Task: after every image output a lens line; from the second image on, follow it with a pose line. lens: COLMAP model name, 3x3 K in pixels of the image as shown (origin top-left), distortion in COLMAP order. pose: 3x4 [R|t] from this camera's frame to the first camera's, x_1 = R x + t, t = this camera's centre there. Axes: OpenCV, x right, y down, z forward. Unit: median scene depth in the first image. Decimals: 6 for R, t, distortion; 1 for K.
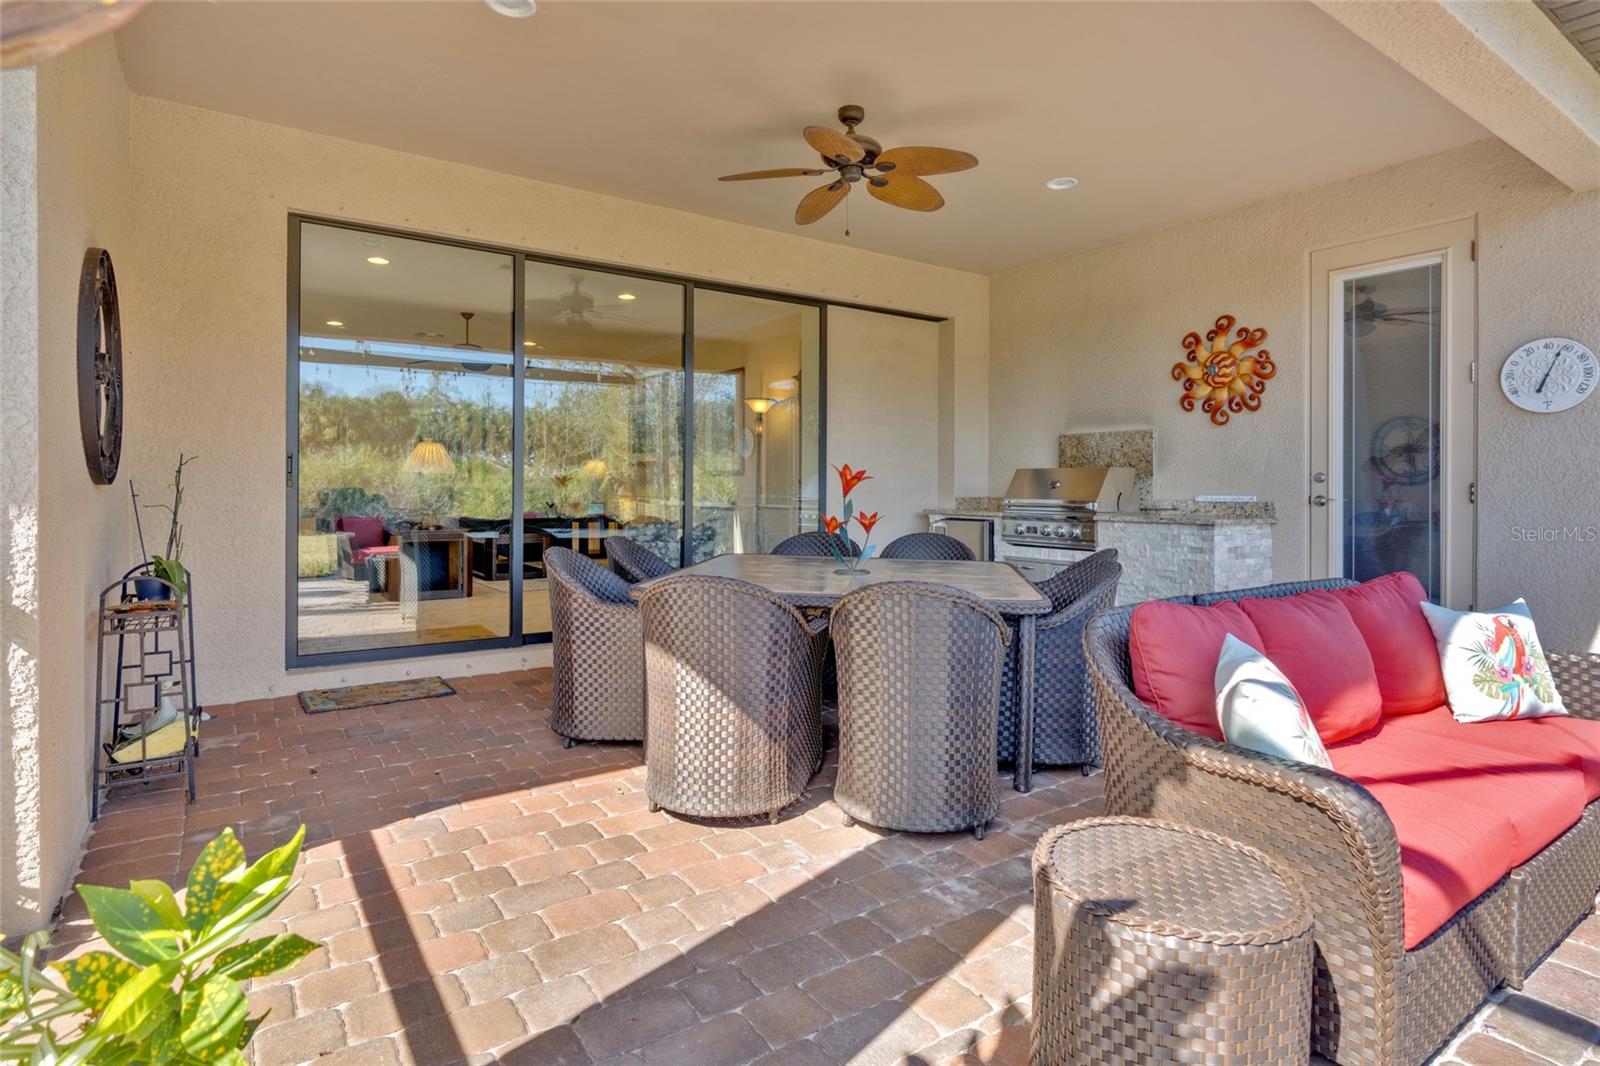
lens RADIAL K [[852.0, 0, 783.2], [0, 852.0, 482.6], [0, 0, 1]] dist [0.002327, 0.003007]
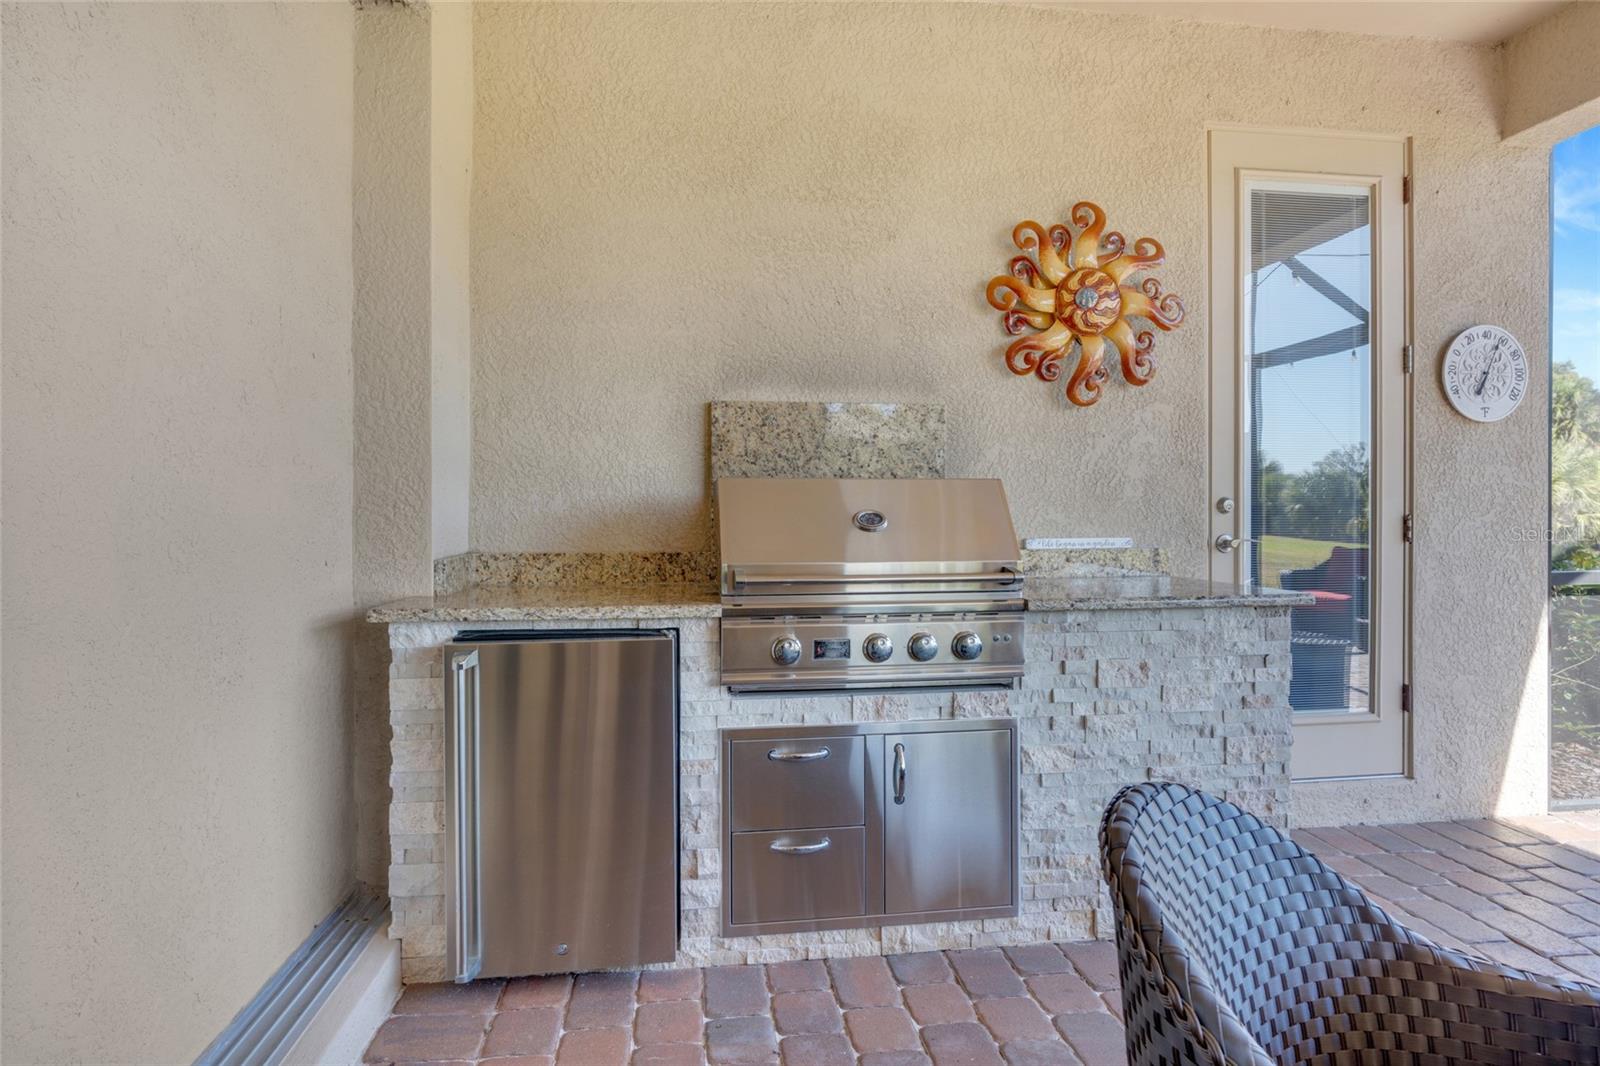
lens RADIAL K [[821.1, 0, 800.1], [0, 821.1, 512.8], [0, 0, 1]] dist [-0.000753, 0.001119]
pose [[0.445845, -0.009989, 0.895055, -0.031979], [-0.001859, 0.999925, 0.012086, -0.007857], [-0.895108, -0.007053, 0.445793, 1.097154]]
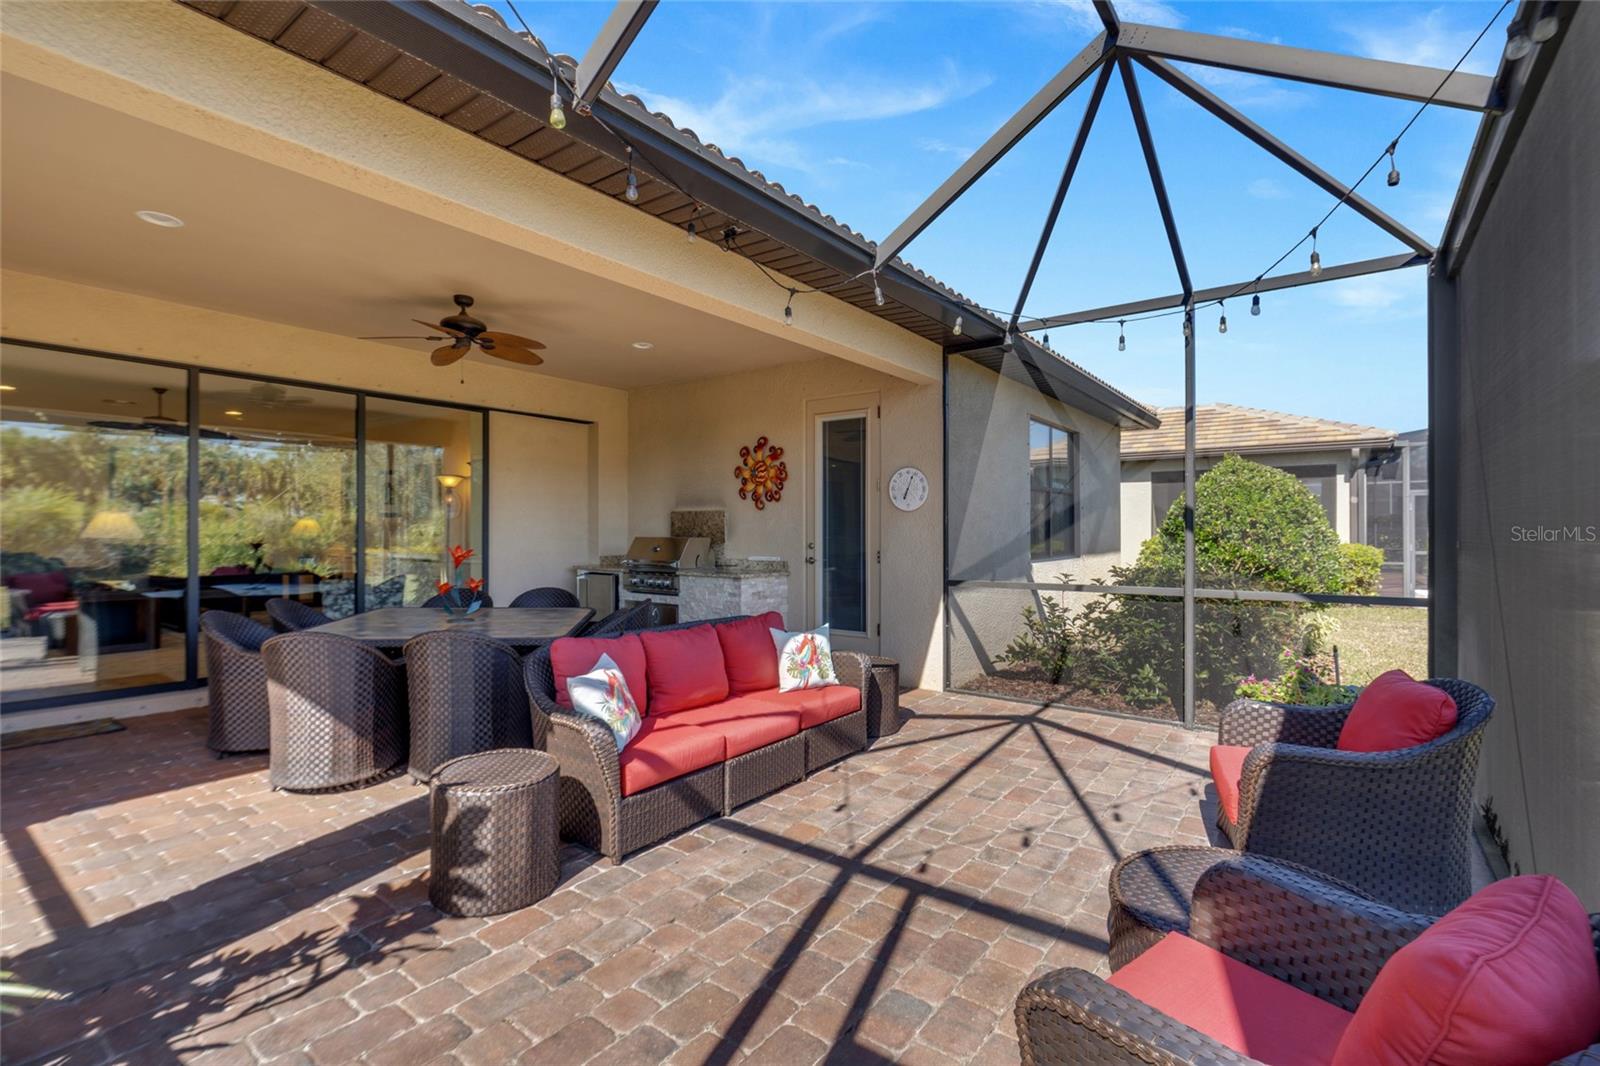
lens RADIAL K [[748.4, 0, 797.2], [0, 748.4, 531.7], [0, 0, 1]] dist [-0.000358, 0.002309]
pose [[0.947643, -0.000860, 0.319329, 0.181268], [-0.002339, 0.999951, 0.009634, -0.049310], [-0.319322, -0.009877, 0.947595, -0.319932]]
